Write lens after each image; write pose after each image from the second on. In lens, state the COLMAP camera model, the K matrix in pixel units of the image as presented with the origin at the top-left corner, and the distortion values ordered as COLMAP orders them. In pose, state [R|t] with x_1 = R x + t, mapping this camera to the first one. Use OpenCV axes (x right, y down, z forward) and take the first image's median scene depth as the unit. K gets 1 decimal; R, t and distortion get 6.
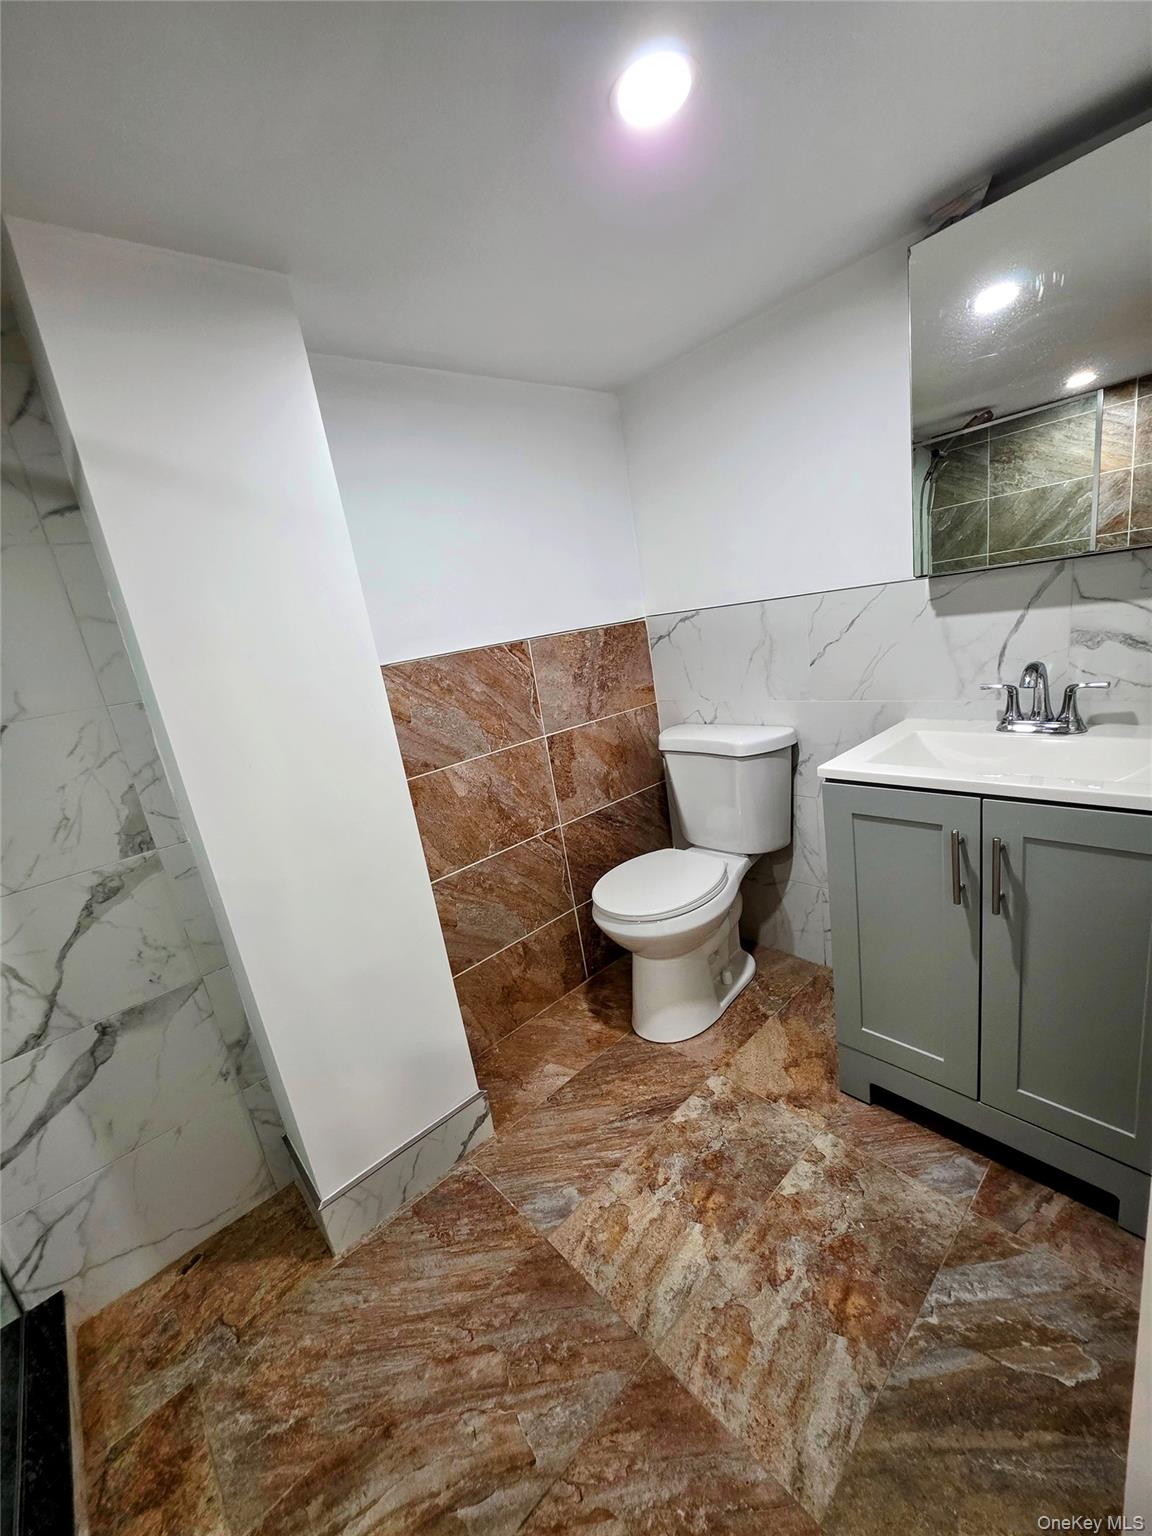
lens RADIAL K [[616.2, 0, 581.3], [0, 616.2, 770.7], [0, 0, 1]] dist [0.002072, 0.000028]
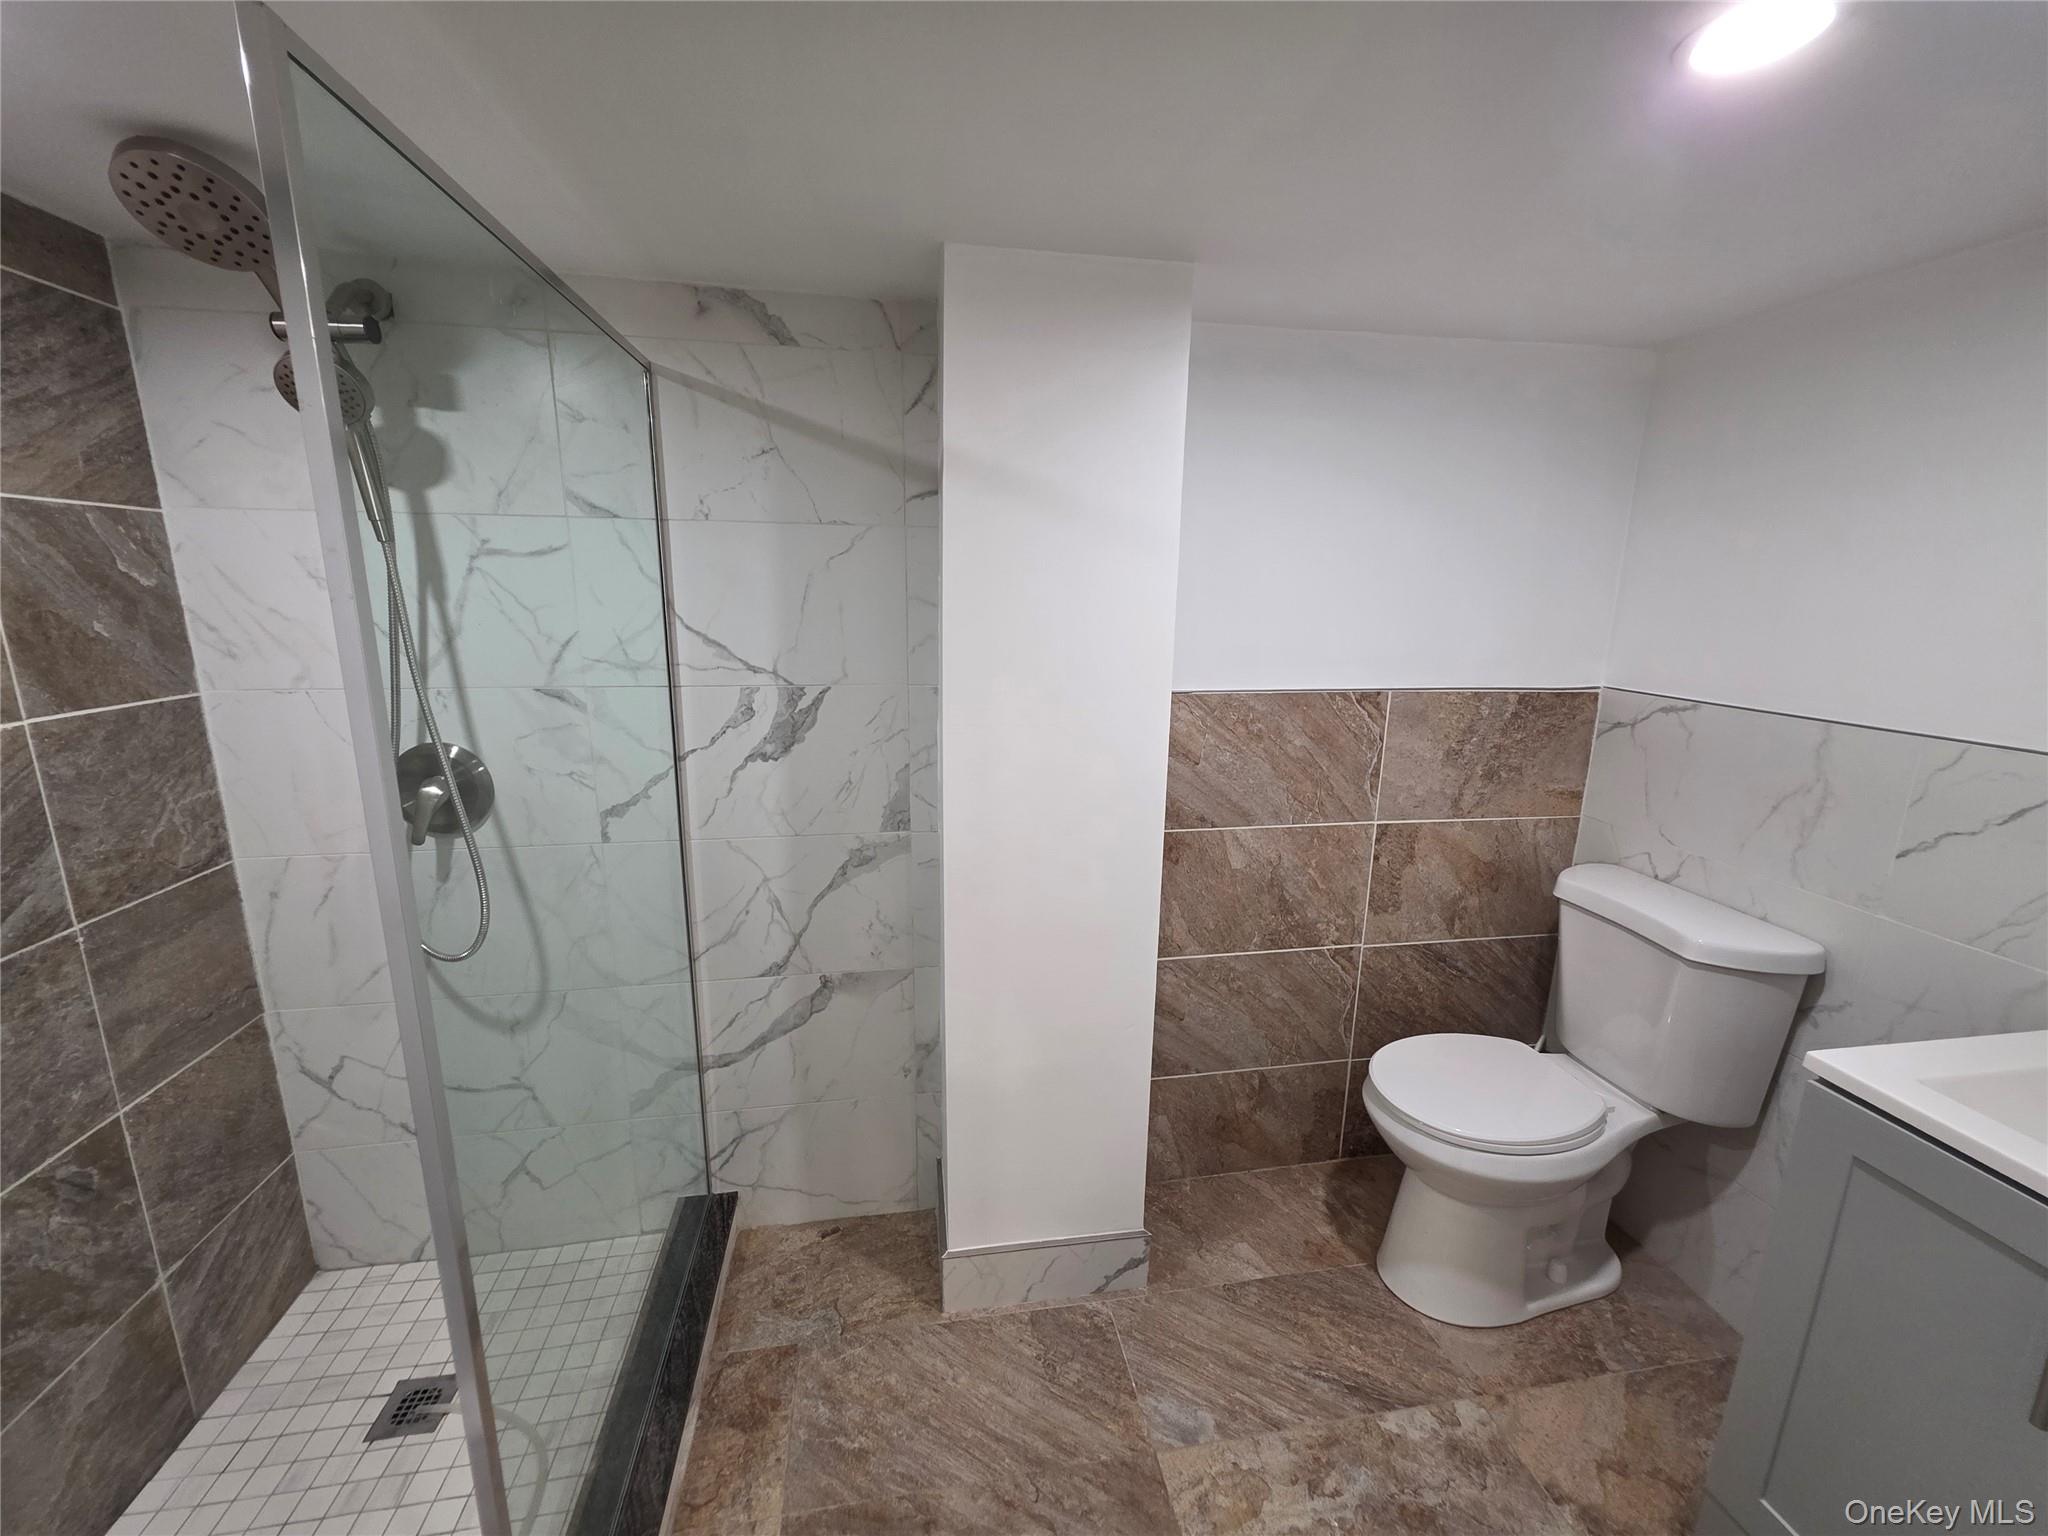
lens RADIAL K [[821.6, 0, 1024.9], [0, 821.6, 763.5], [0, 0, 1]] dist [0.002072, 0.000028]
pose [[0.830874, 0.276687, -0.482797, 0.060235], [-0.272966, 0.958719, 0.079669, -0.115550], [0.484910, 0.065592, 0.872101, -0.058246]]
